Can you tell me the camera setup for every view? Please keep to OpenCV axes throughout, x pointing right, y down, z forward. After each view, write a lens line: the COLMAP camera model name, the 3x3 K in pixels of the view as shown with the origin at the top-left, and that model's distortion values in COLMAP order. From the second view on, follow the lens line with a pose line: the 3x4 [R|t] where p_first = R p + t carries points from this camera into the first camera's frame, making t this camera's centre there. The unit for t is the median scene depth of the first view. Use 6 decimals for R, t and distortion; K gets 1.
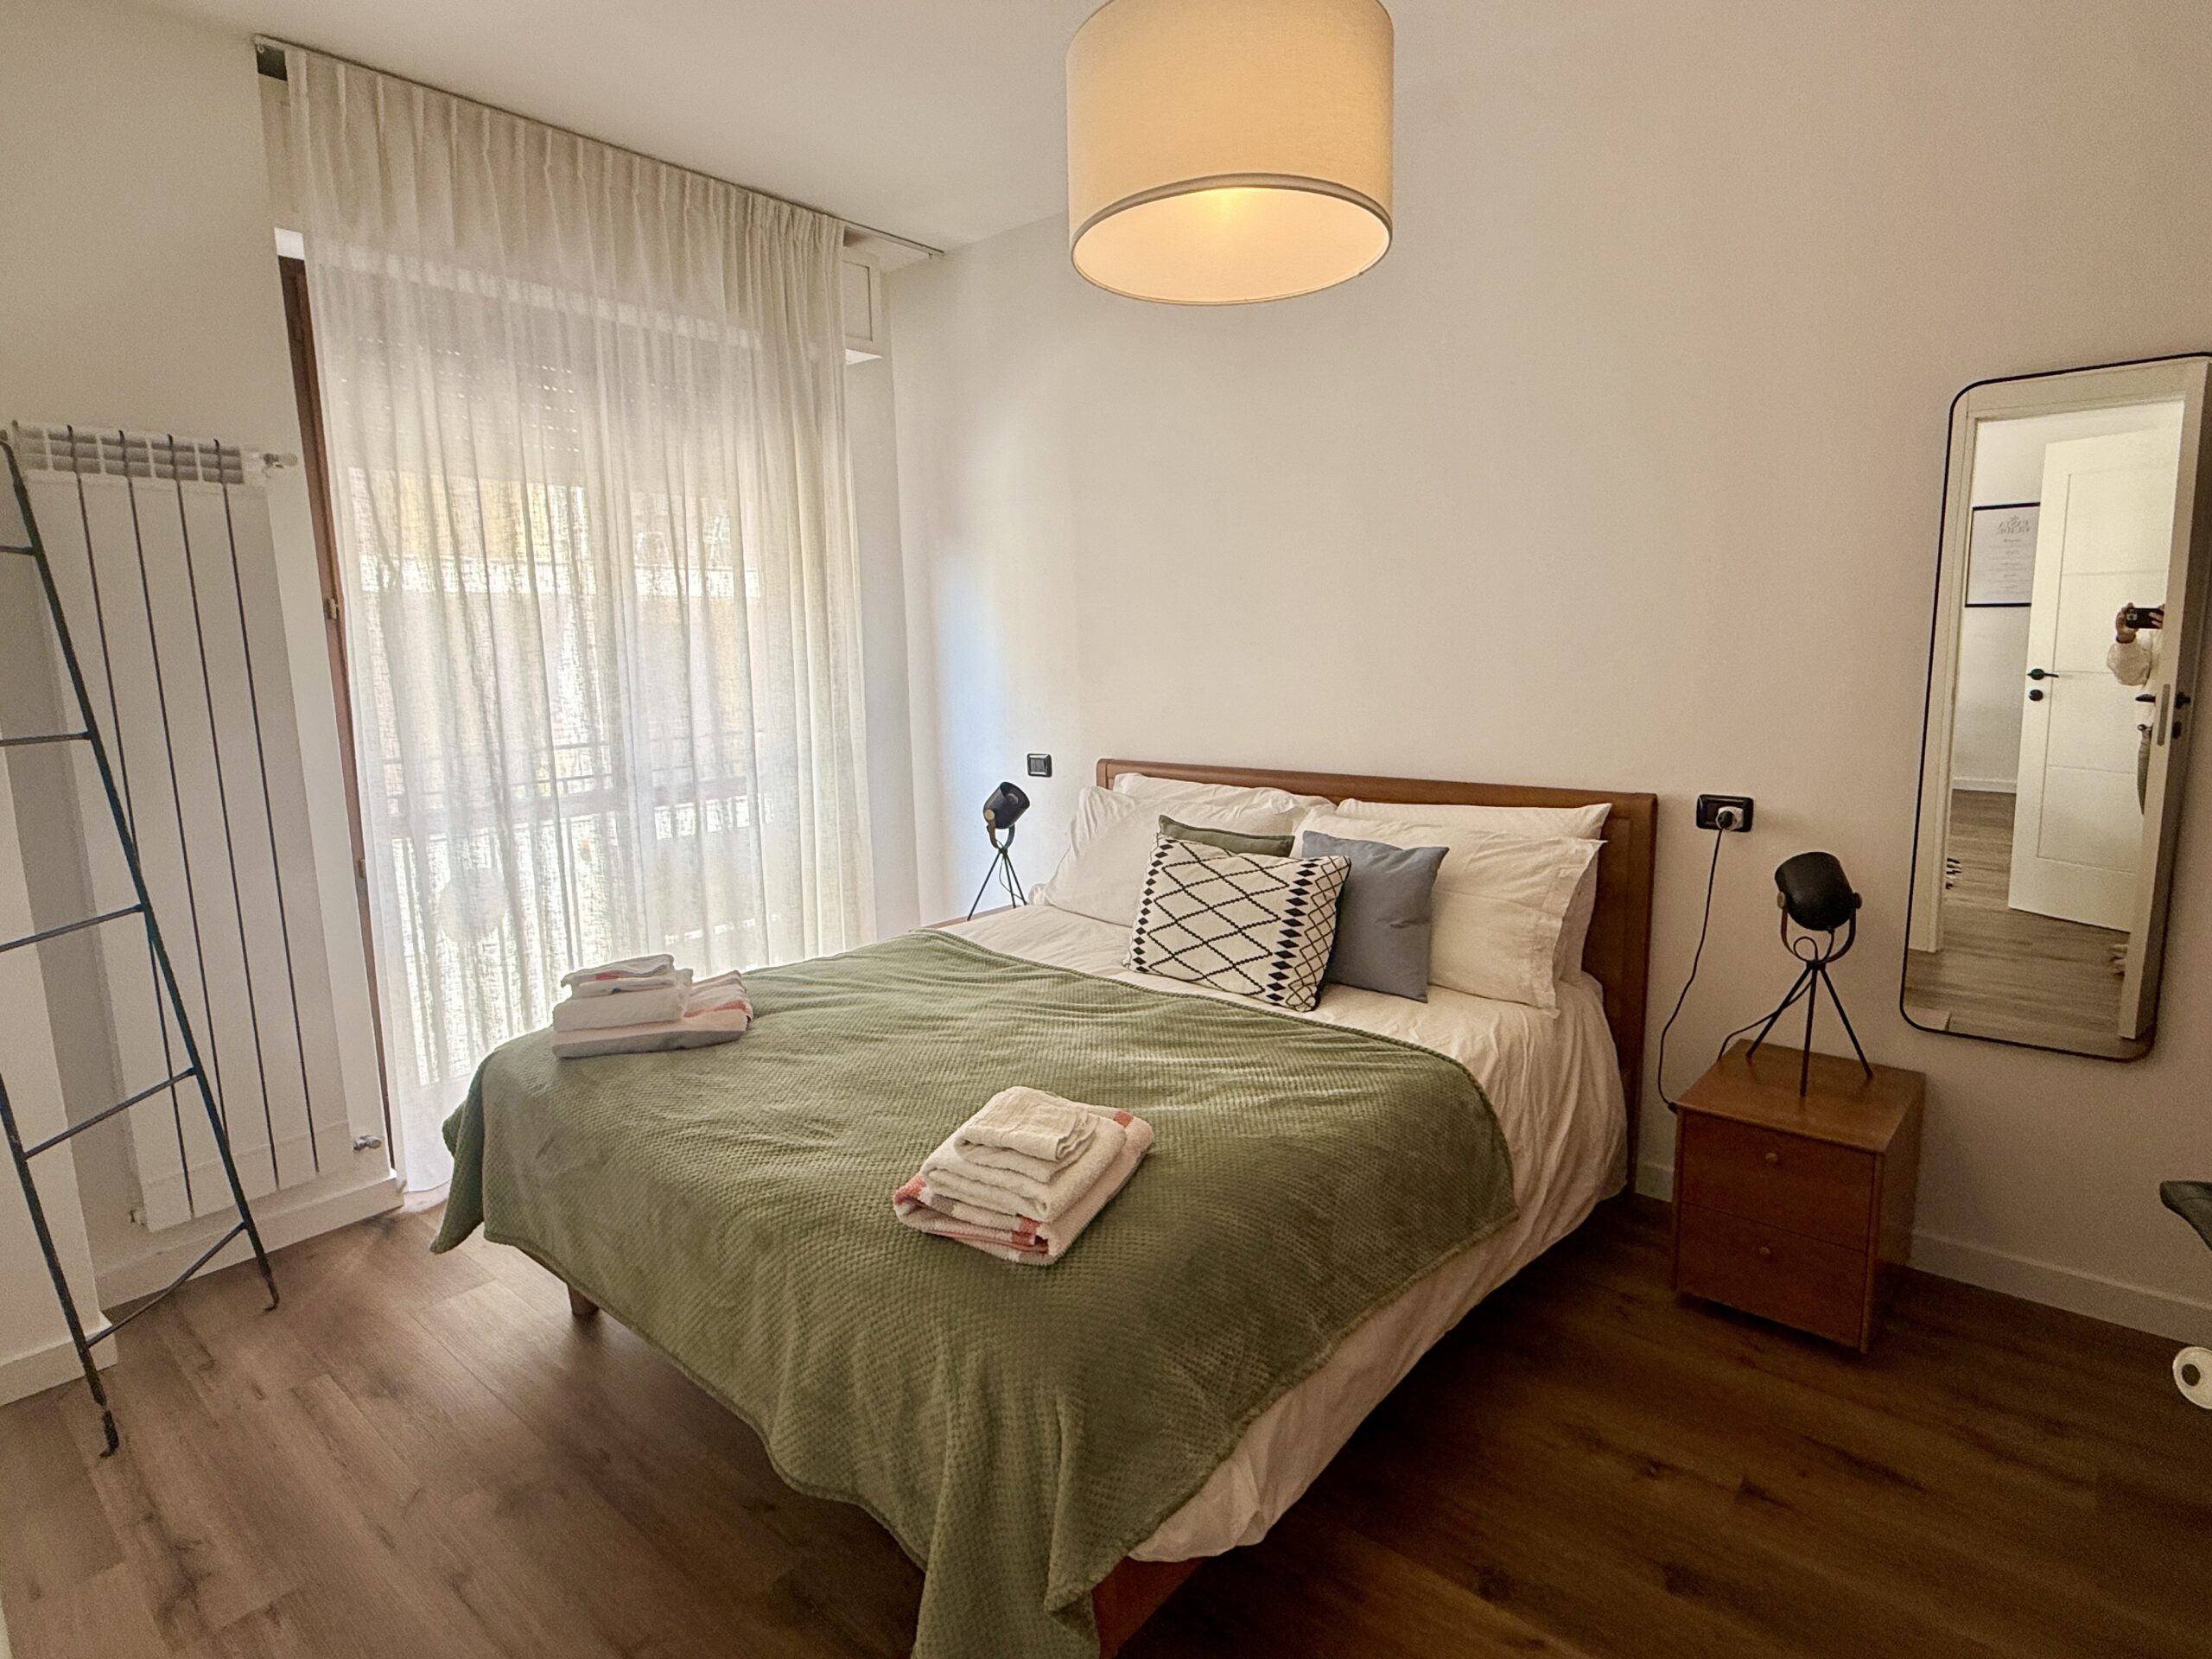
lens RADIAL K [[1174.6, 0, 1106.0], [0, 1174.6, 829.5], [0, 0, 1]] dist [-0.001308, 0.000012]
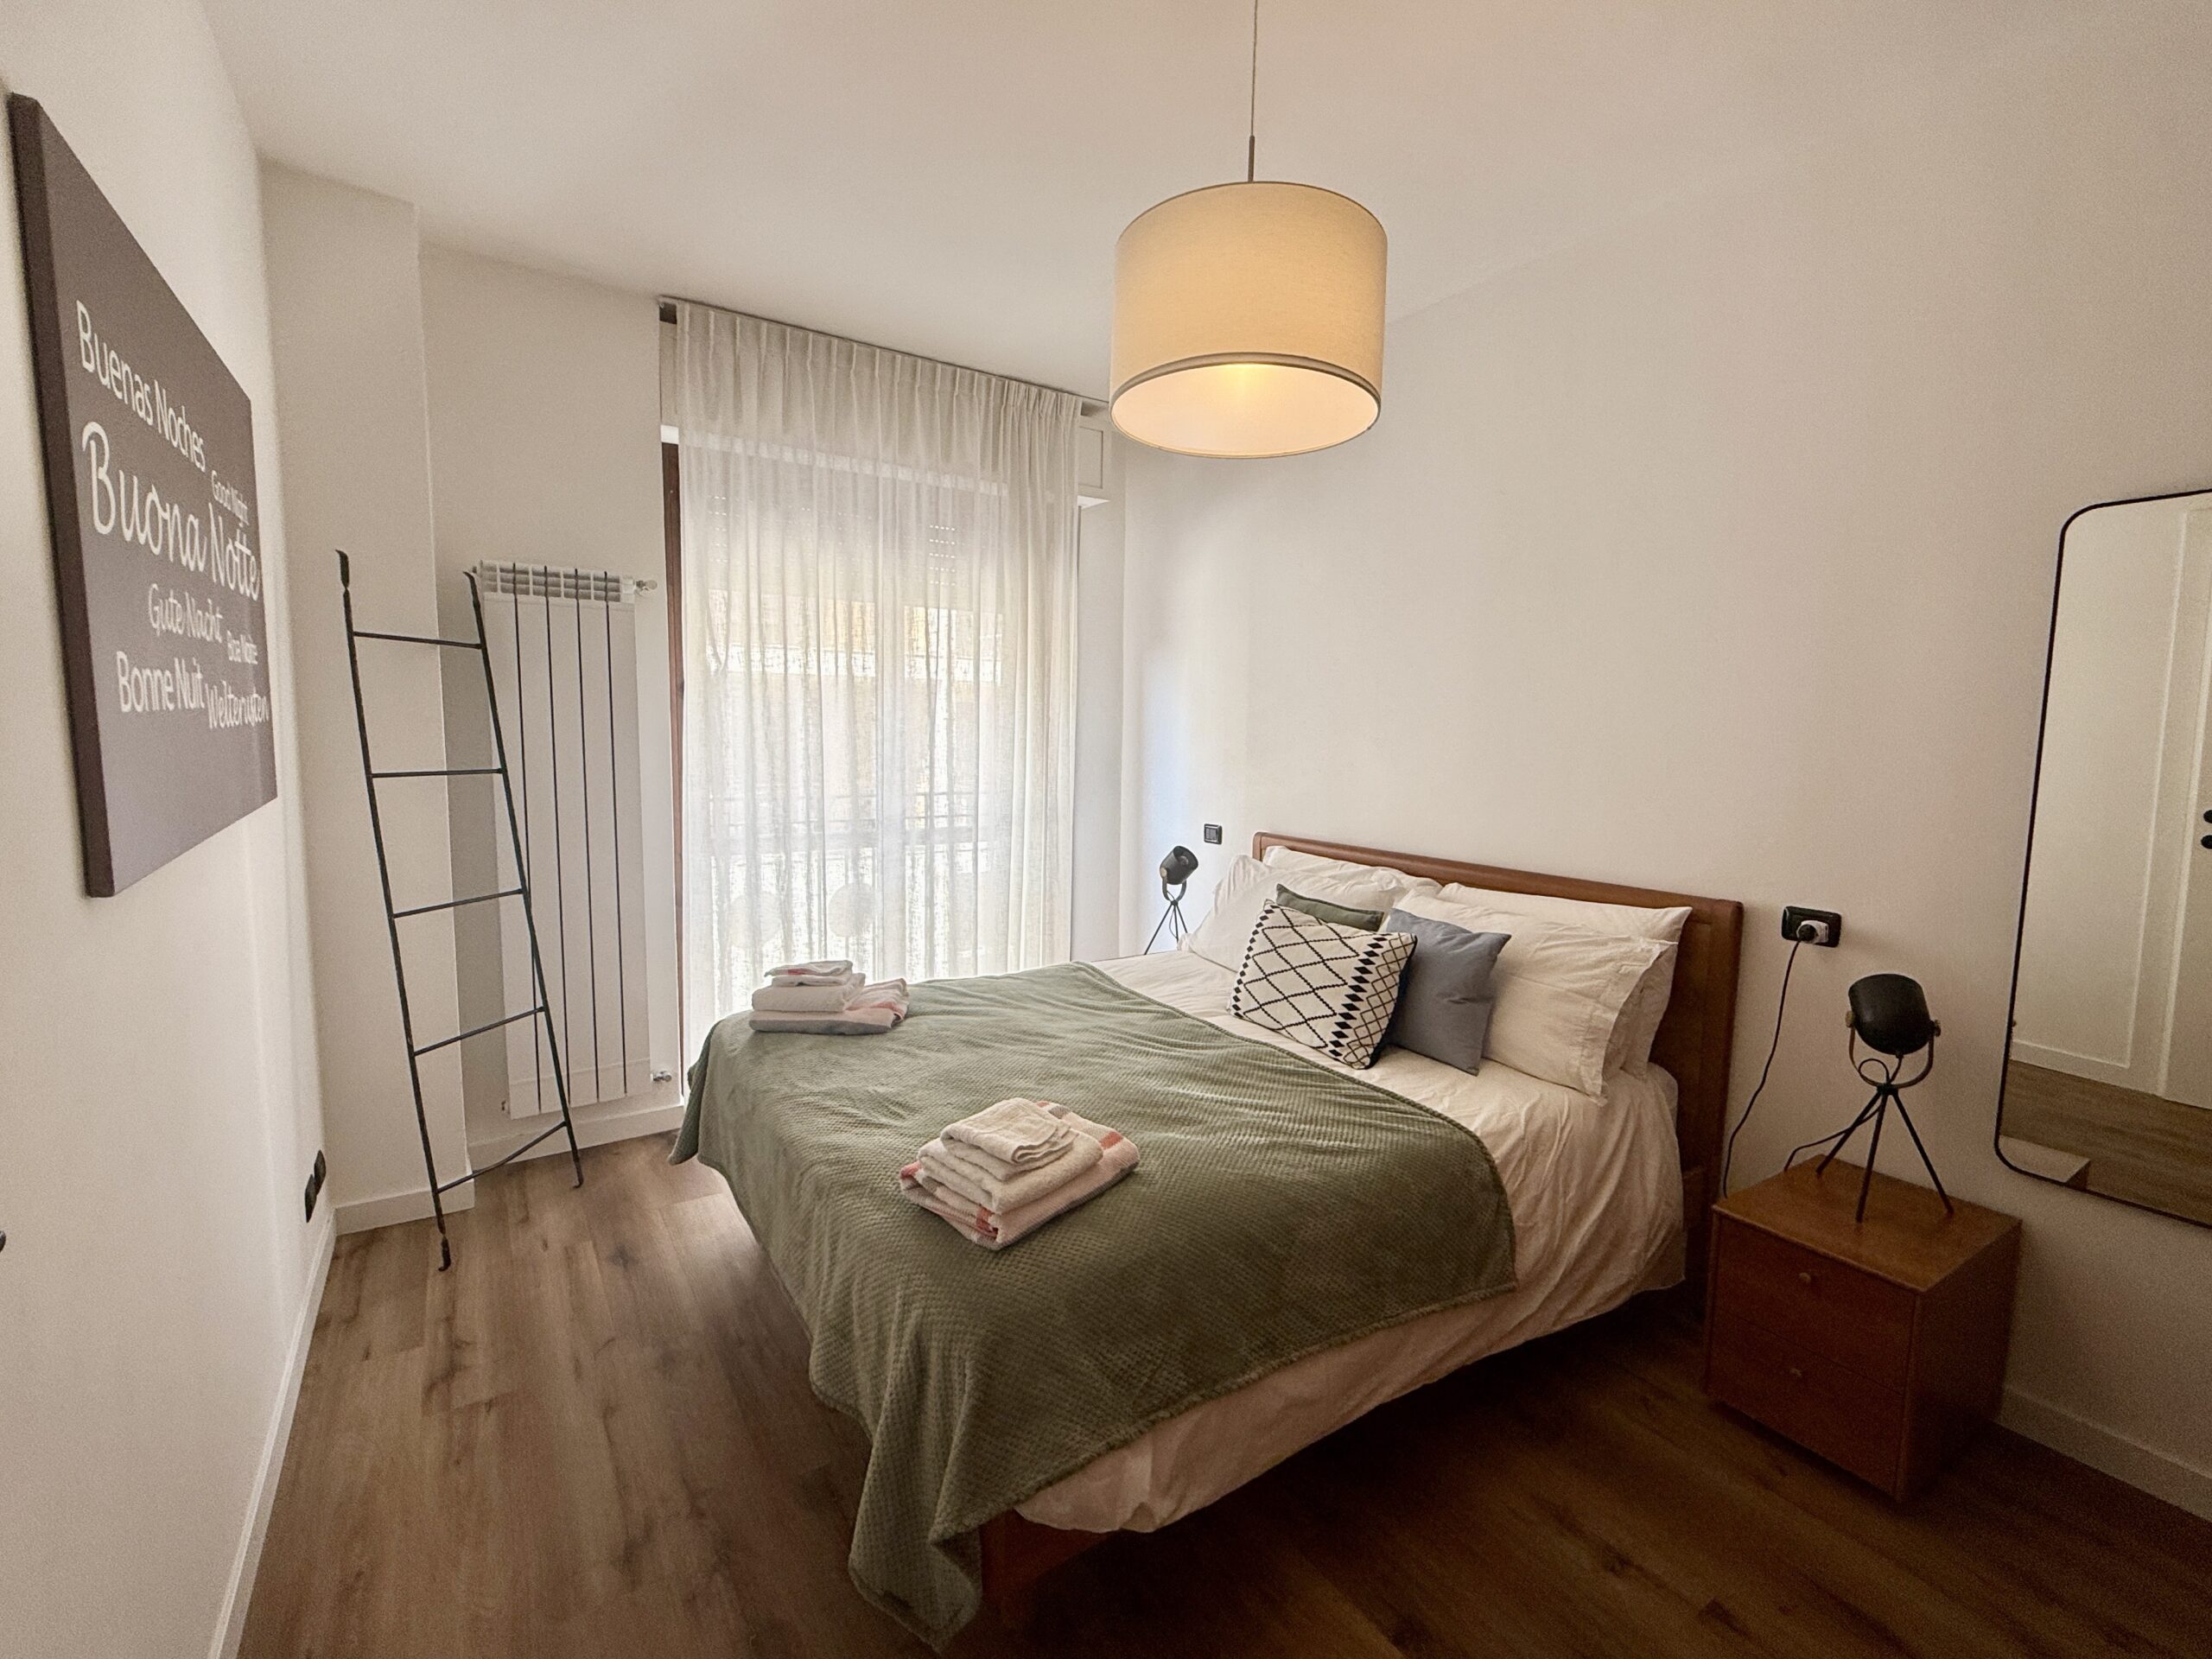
lens RADIAL K [[981.5, 0, 1106.0], [0, 981.5, 829.5], [0, 0, 1]] dist [-0.002714, -0.000296]
pose [[0.961554, 0.065559, -0.266676, 0.170065], [-0.079668, 0.995918, -0.042424, -0.013605], [0.262806, 0.062039, 0.962852, 0.020959]]
